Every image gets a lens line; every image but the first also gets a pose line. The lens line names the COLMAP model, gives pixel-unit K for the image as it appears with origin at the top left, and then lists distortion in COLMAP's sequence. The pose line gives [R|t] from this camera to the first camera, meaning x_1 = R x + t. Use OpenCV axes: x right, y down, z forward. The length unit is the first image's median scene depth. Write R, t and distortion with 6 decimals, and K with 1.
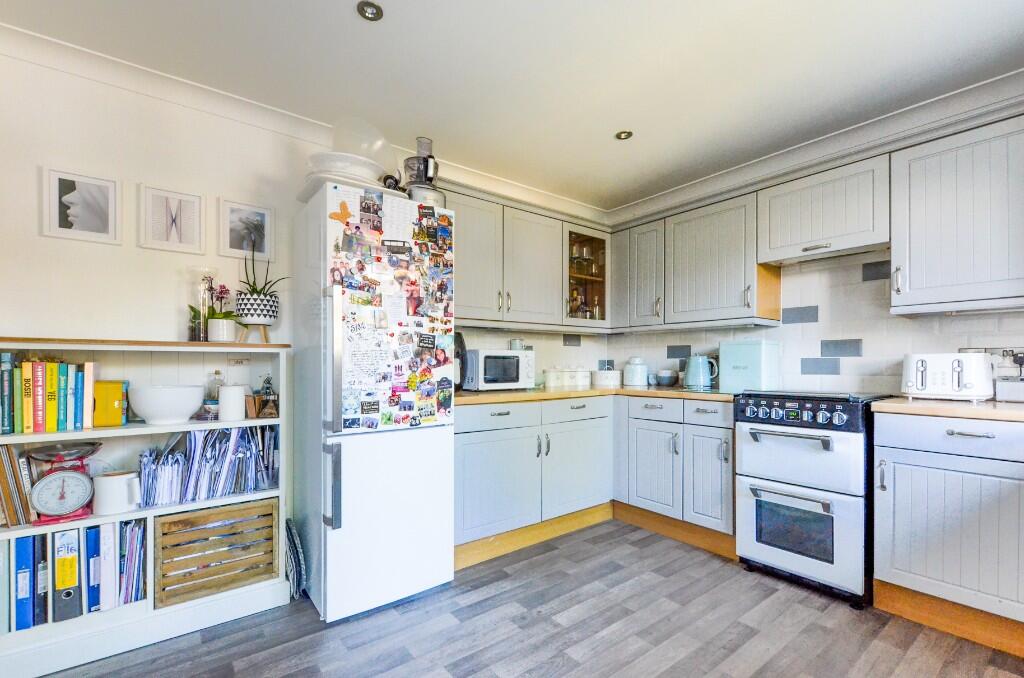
lens RADIAL K [[456.3, 0, 509.4], [0, 456.3, 367.9], [0, 0, 1]] dist [0.007869, -0.002500]
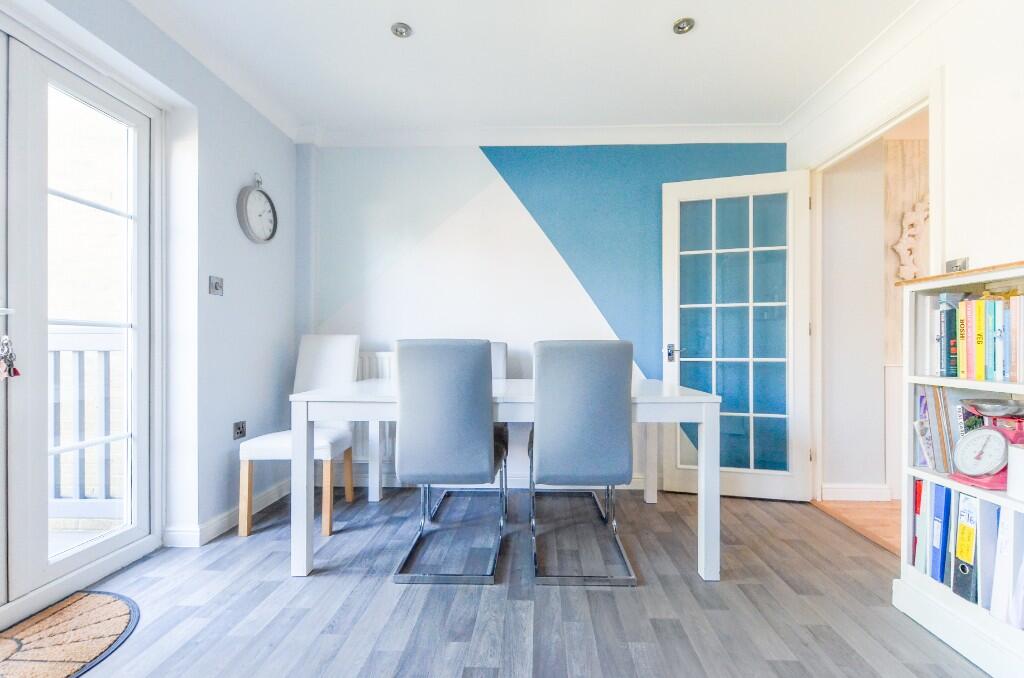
lens RADIAL K [[456.3, 0, 535.4], [0, 456.3, 347.2], [0, 0, 1]] dist [0.007869, -0.002500]
pose [[-0.624241, -0.000662, -0.781232, 0.583473], [0.001370, 0.999997, -0.001942, 0.063412], [0.781231, -0.002283, -0.624238, 1.589499]]
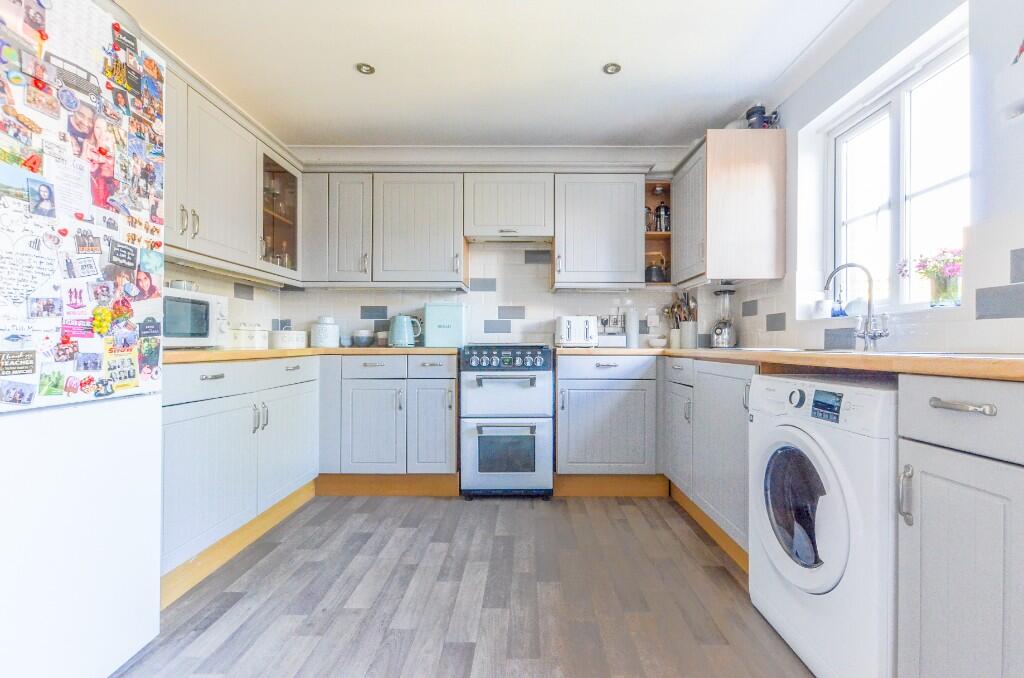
lens RADIAL K [[456.3, 0, 530.3], [0, 456.3, 347.0], [0, 0, 1]] dist [0.007869, -0.002500]
pose [[0.607086, -0.003095, 0.794630, -0.326185], [0.003114, 0.999994, 0.001516, 0.061969], [-0.794630, 0.001554, 0.607092, 0.197365]]
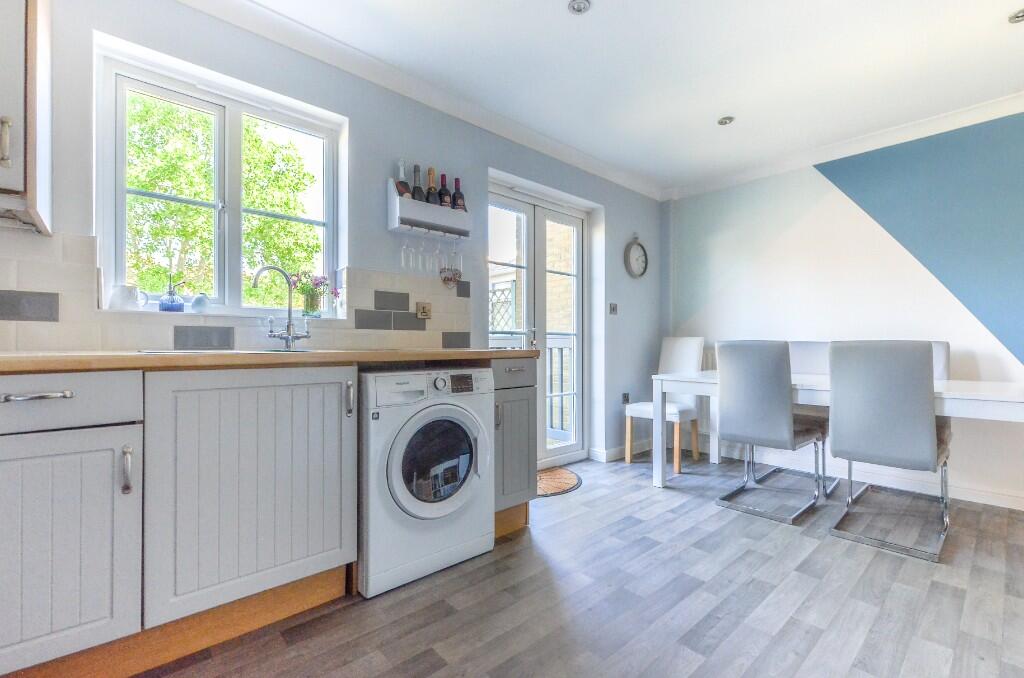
lens RADIAL K [[456.3, 0, 509.2], [0, 456.3, 343.2], [0, 0, 1]] dist [0.007869, -0.002500]
pose [[-0.997363, -0.002795, -0.072519, 0.739605], [-0.002072, 0.999947, -0.010044, 0.067092], [0.072543, -0.009867, -0.997316, 2.060108]]
